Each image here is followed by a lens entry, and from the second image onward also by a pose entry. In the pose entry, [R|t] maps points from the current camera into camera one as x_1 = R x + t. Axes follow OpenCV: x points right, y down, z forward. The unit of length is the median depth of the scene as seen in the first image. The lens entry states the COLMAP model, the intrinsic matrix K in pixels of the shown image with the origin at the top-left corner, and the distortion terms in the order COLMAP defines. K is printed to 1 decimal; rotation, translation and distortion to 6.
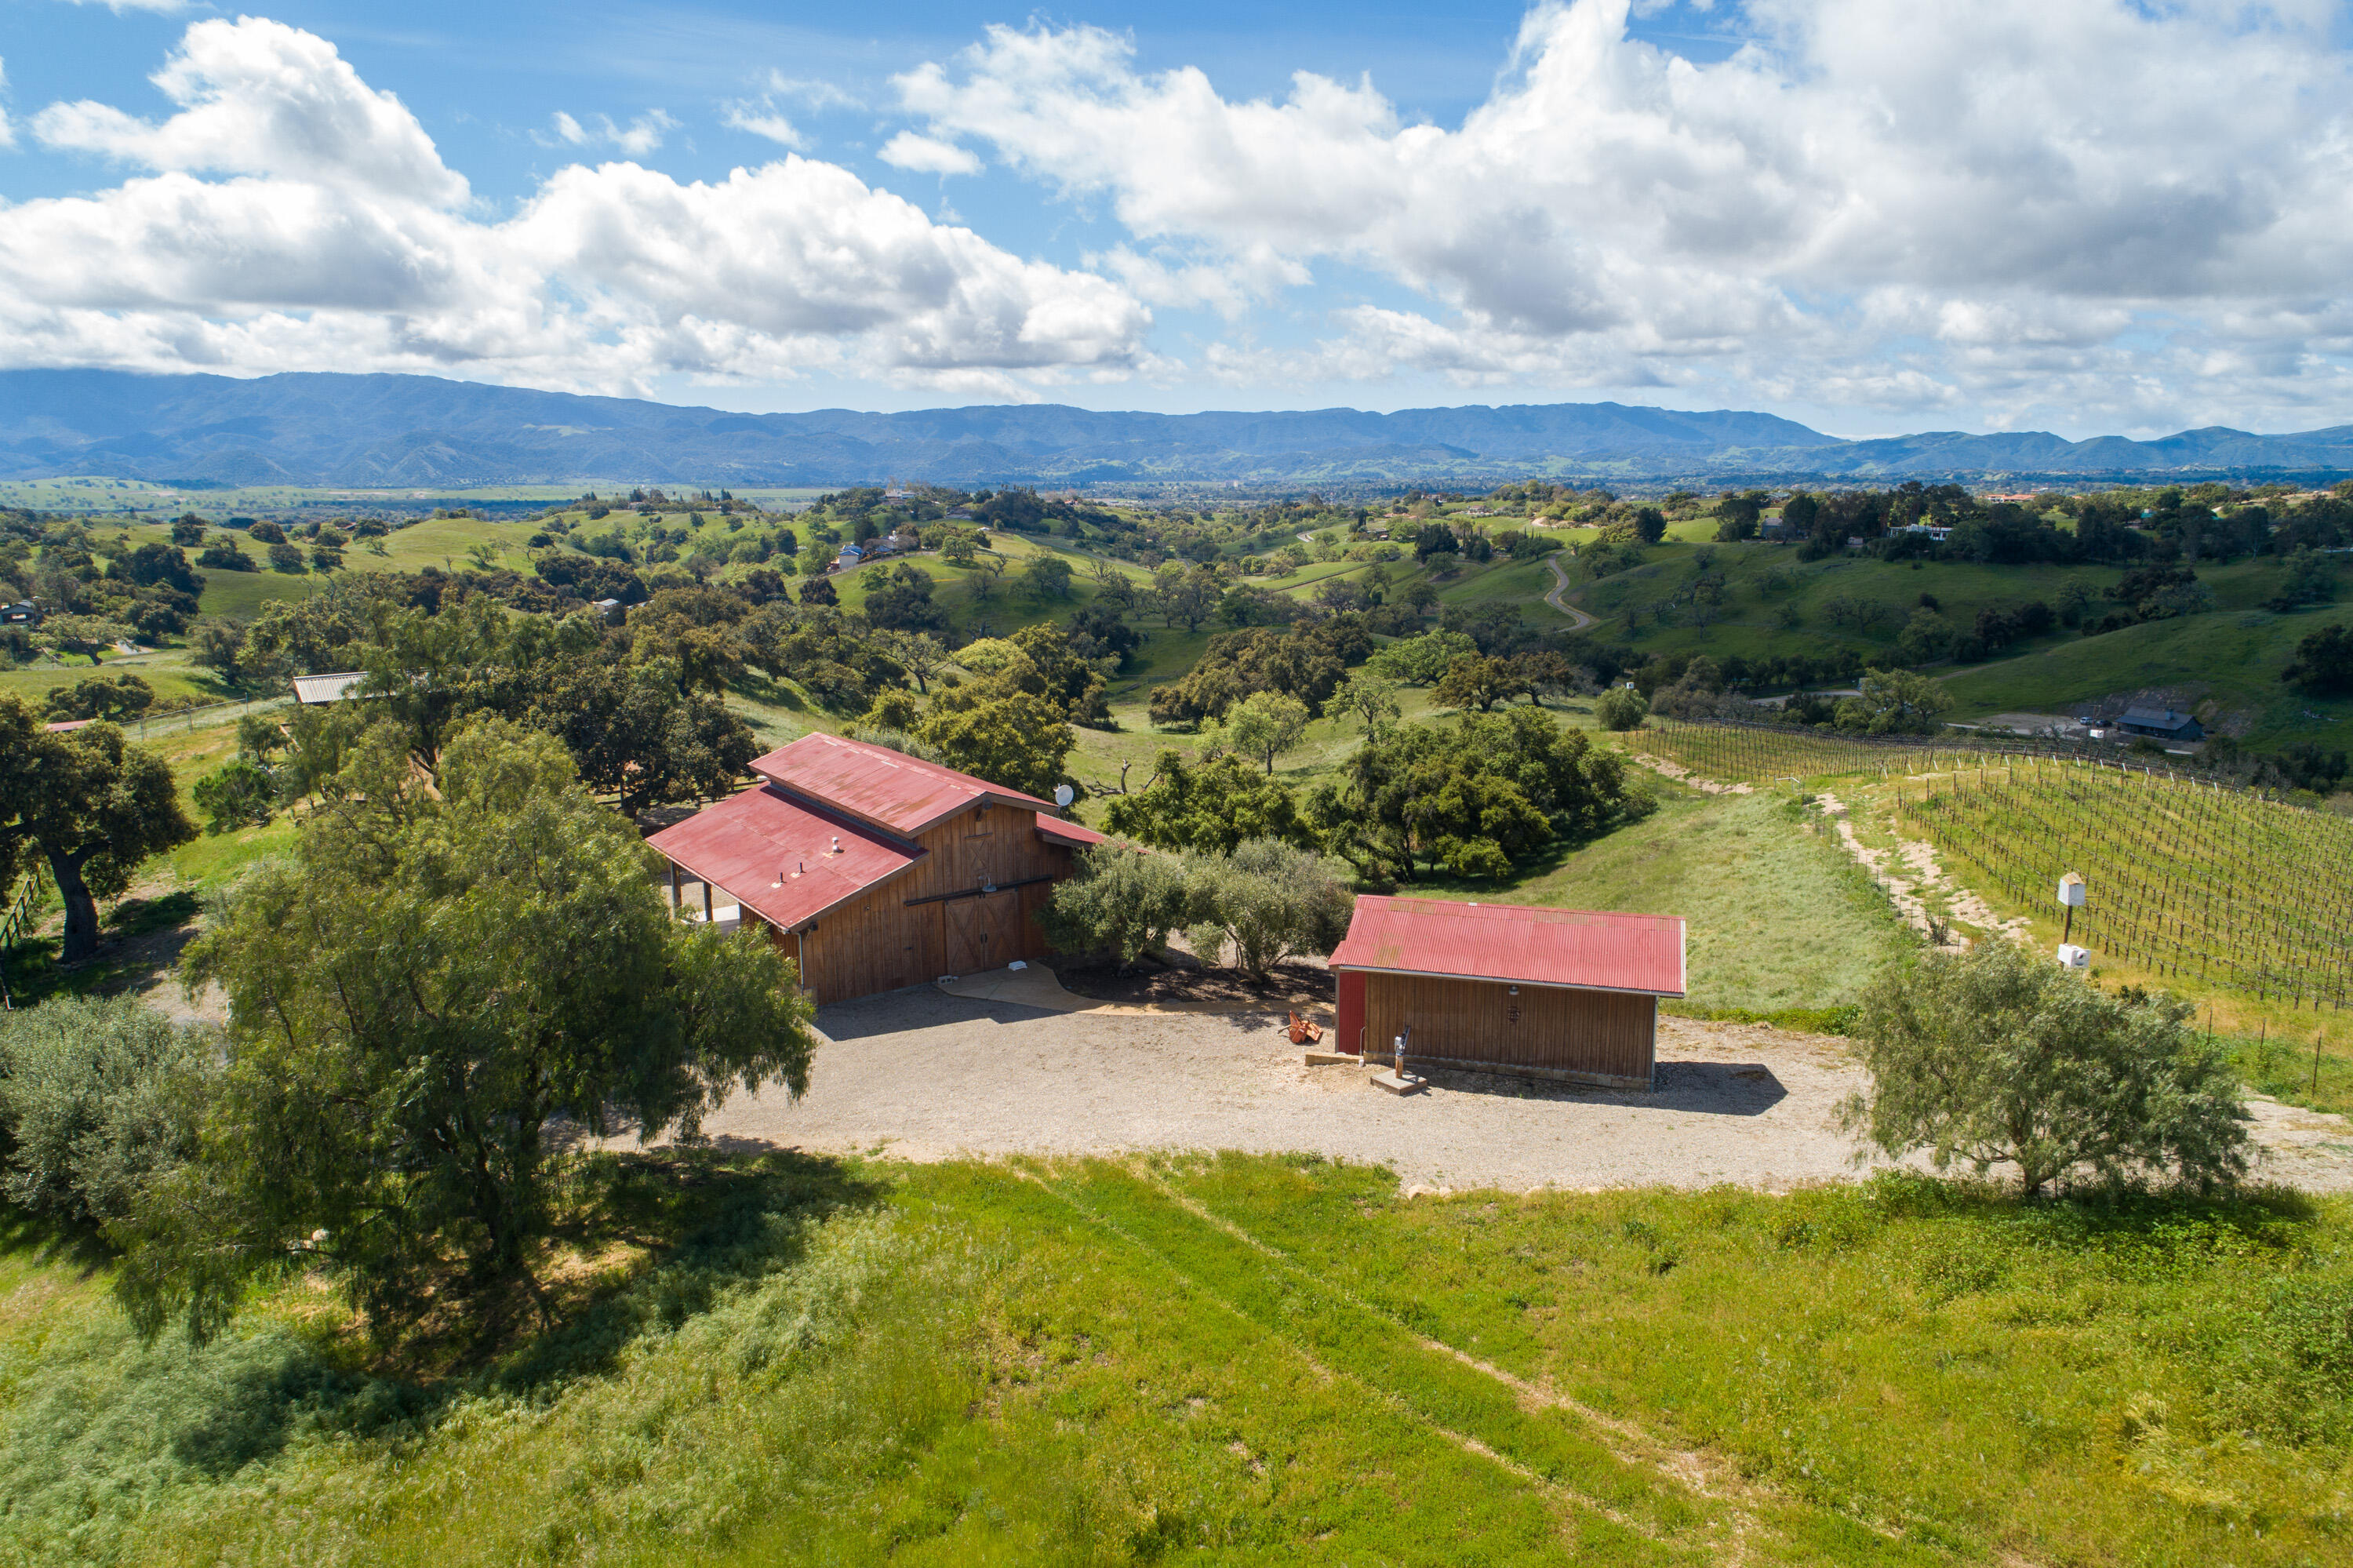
lens RADIAL K [[1577.7, 0, 1171.9], [0, 1577.7, 775.6], [0, 0, 1]] dist [0.000754, 0.002815]
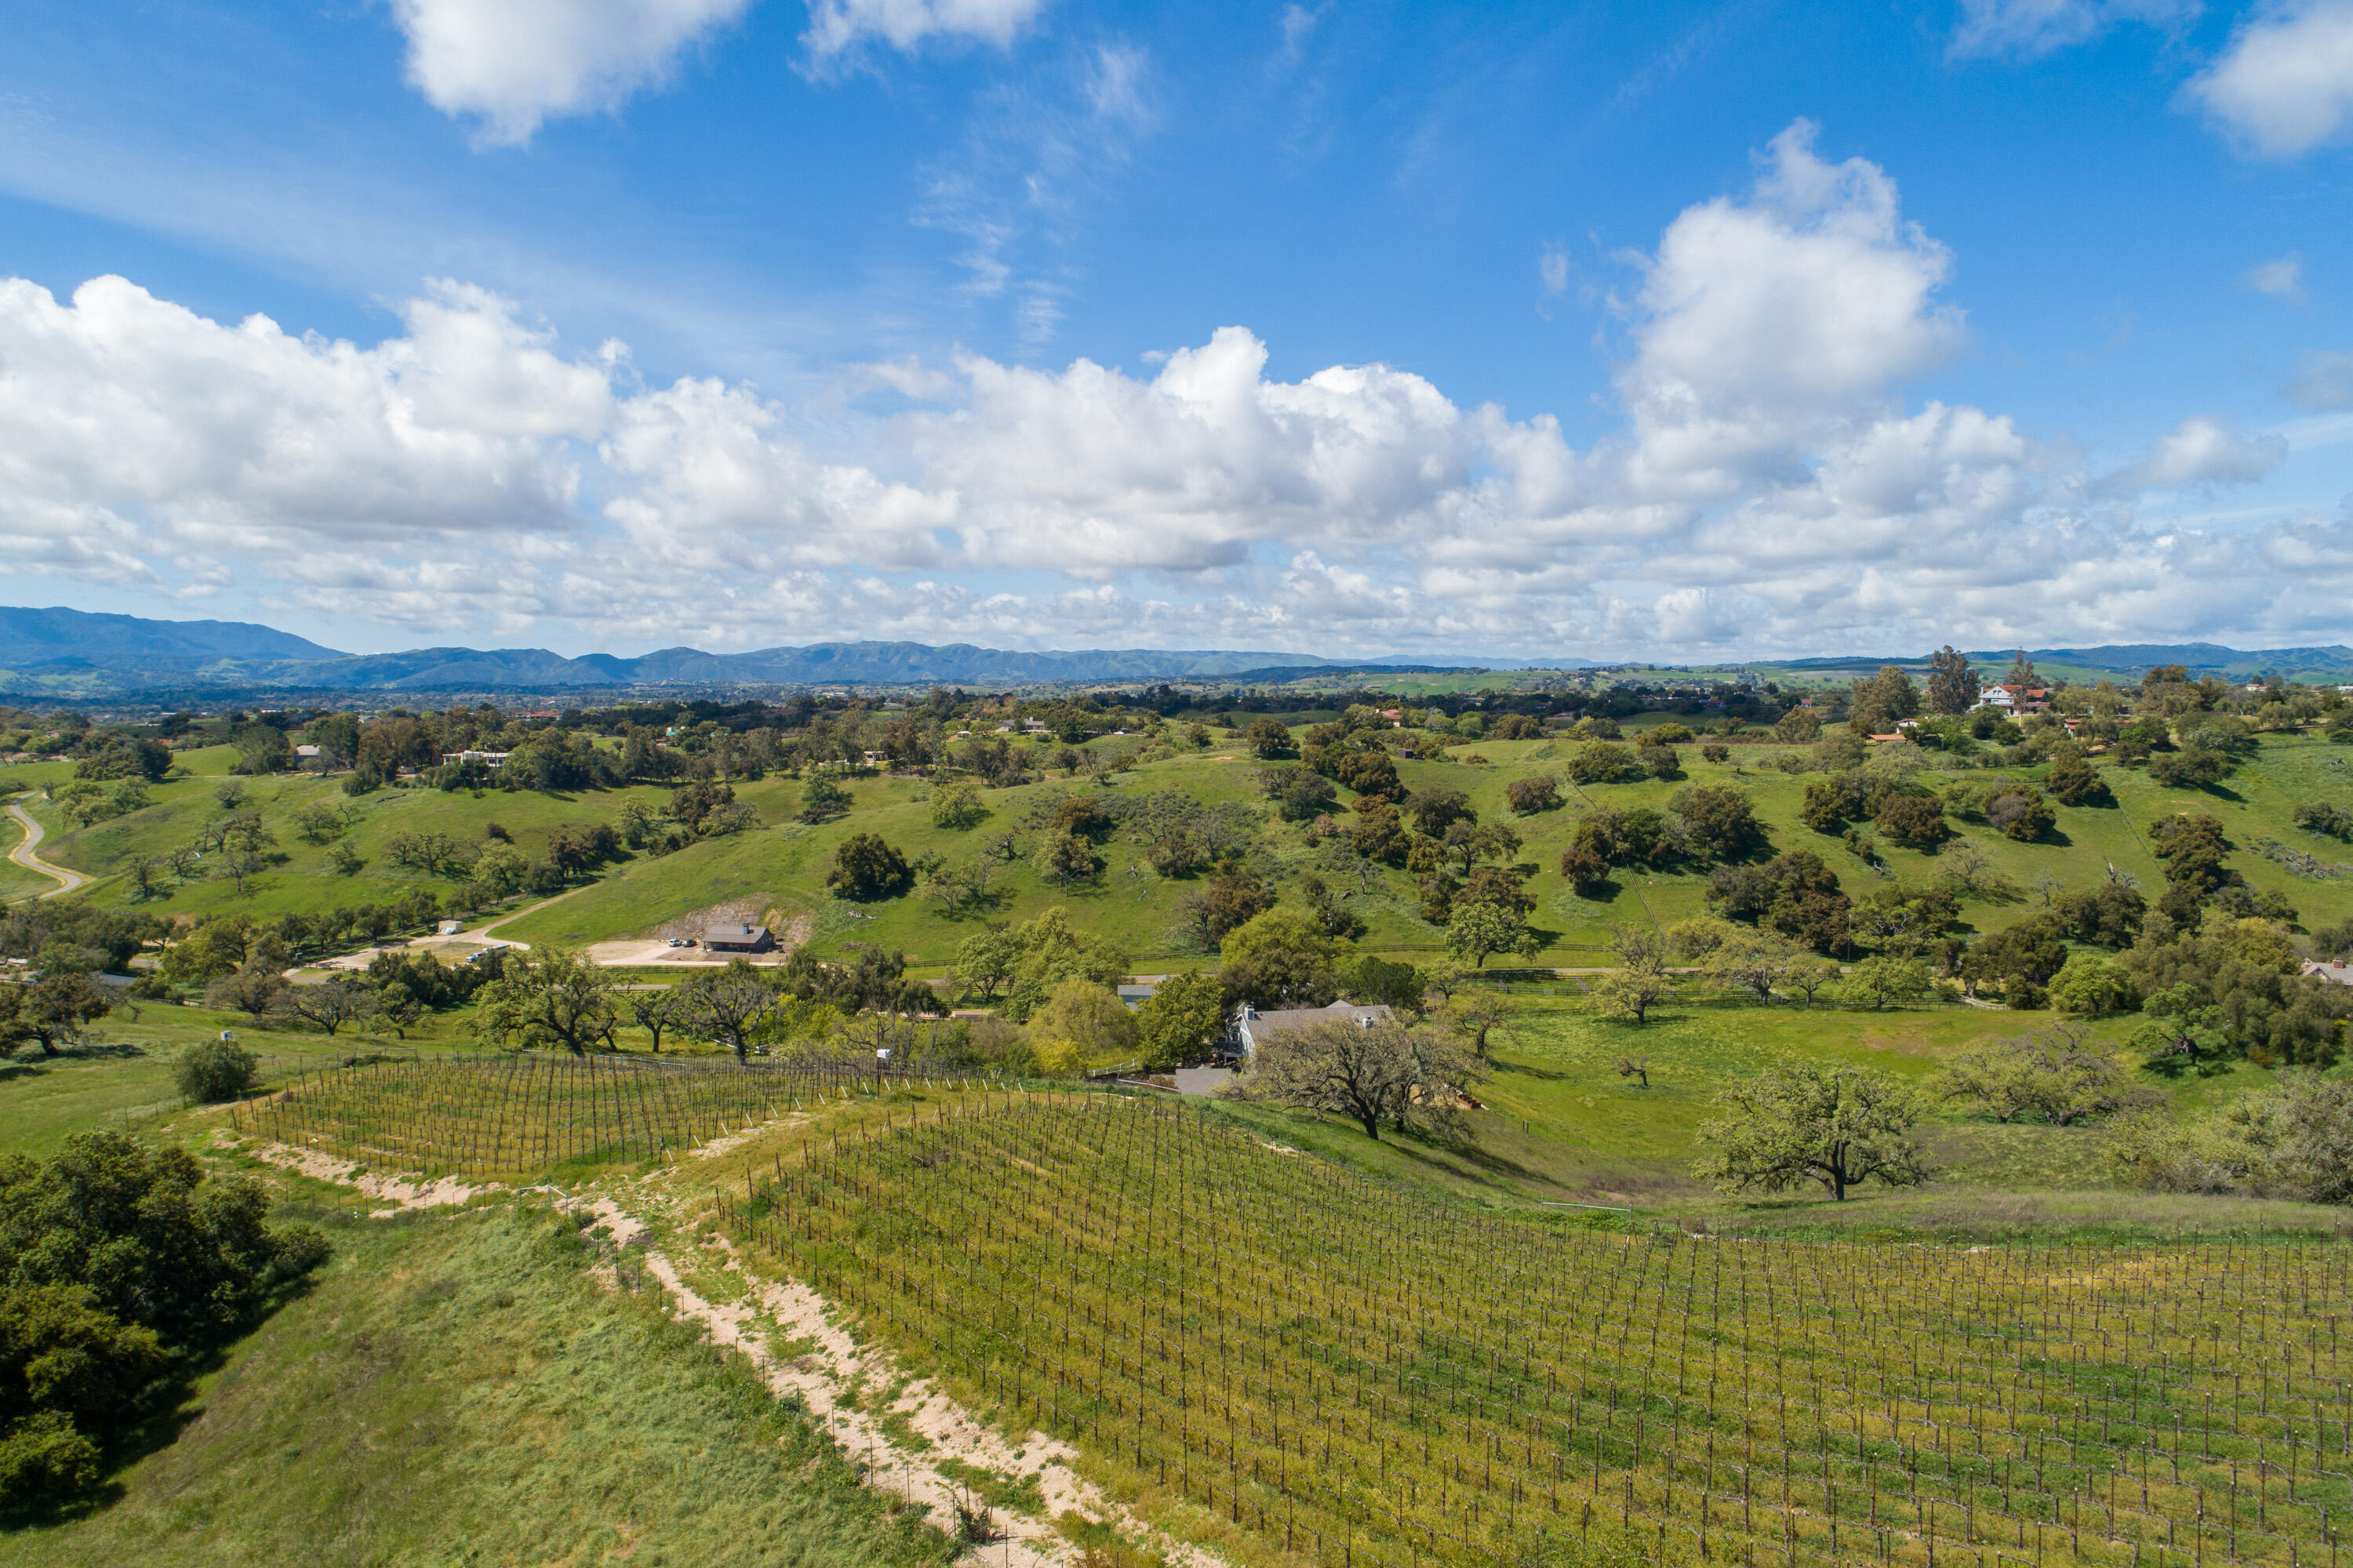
lens RADIAL K [[1577.7, 0, 1171.9], [0, 1577.7, 775.6], [0, 0, 1]] dist [0.000754, 0.002815]
pose [[0.641606, -0.045680, 0.765673, 0.020494], [0.147148, 0.987014, -0.064419, -0.055362], [-0.752788, 0.153999, 0.639996, 0.175717]]
